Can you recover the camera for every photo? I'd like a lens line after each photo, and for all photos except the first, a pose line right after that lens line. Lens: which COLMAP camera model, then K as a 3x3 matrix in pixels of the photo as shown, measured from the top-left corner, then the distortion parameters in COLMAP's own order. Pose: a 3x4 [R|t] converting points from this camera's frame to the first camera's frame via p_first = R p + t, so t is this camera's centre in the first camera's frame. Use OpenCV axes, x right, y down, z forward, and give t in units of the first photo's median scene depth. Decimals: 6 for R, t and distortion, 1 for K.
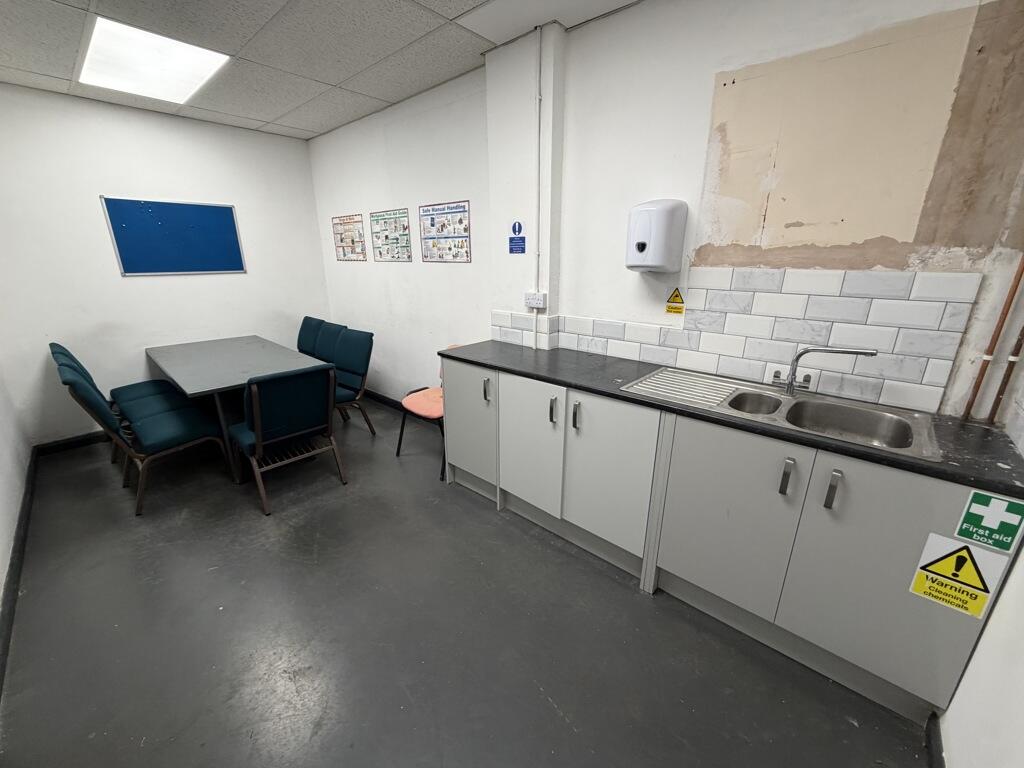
lens RADIAL K [[407.9, 0, 507.8], [0, 407.9, 386.1], [0, 0, 1]] dist [-0.007056, 0.000340]
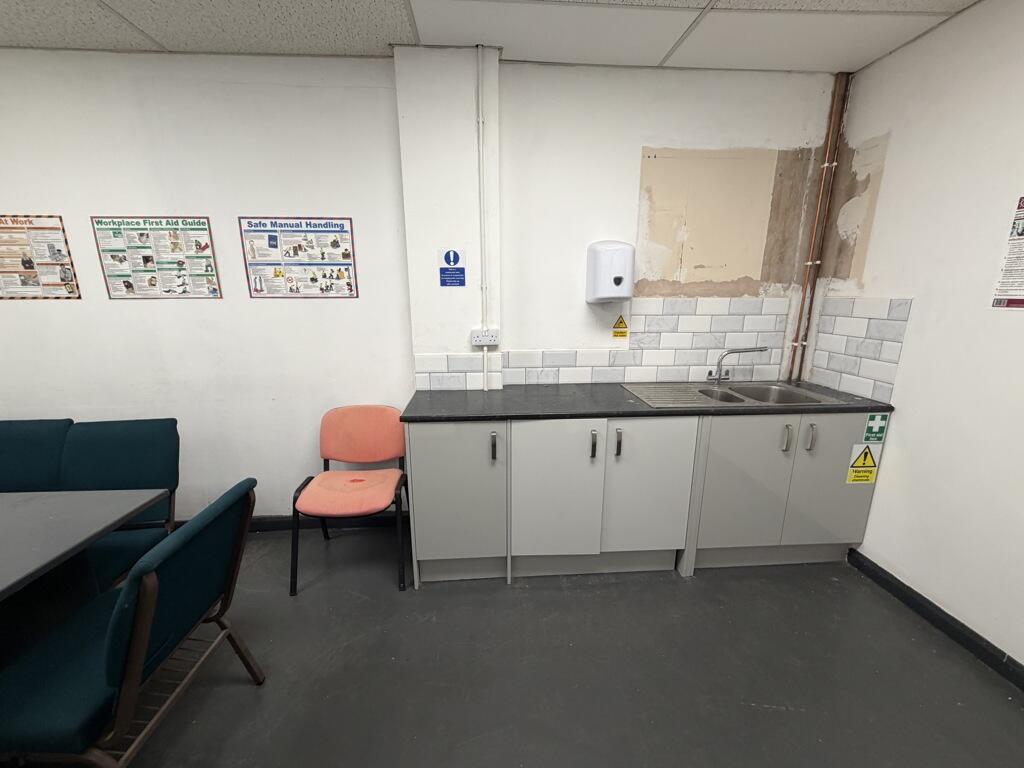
lens RADIAL K [[407.9, 0, 510.5], [0, 407.9, 385.4], [0, 0, 1]] dist [-0.007056, 0.000340]
pose [[0.700304, -0.165511, 0.694392, -0.629005], [0.217940, 0.975878, 0.012808, -0.124802], [-0.679762, 0.142367, 0.719483, 0.388393]]
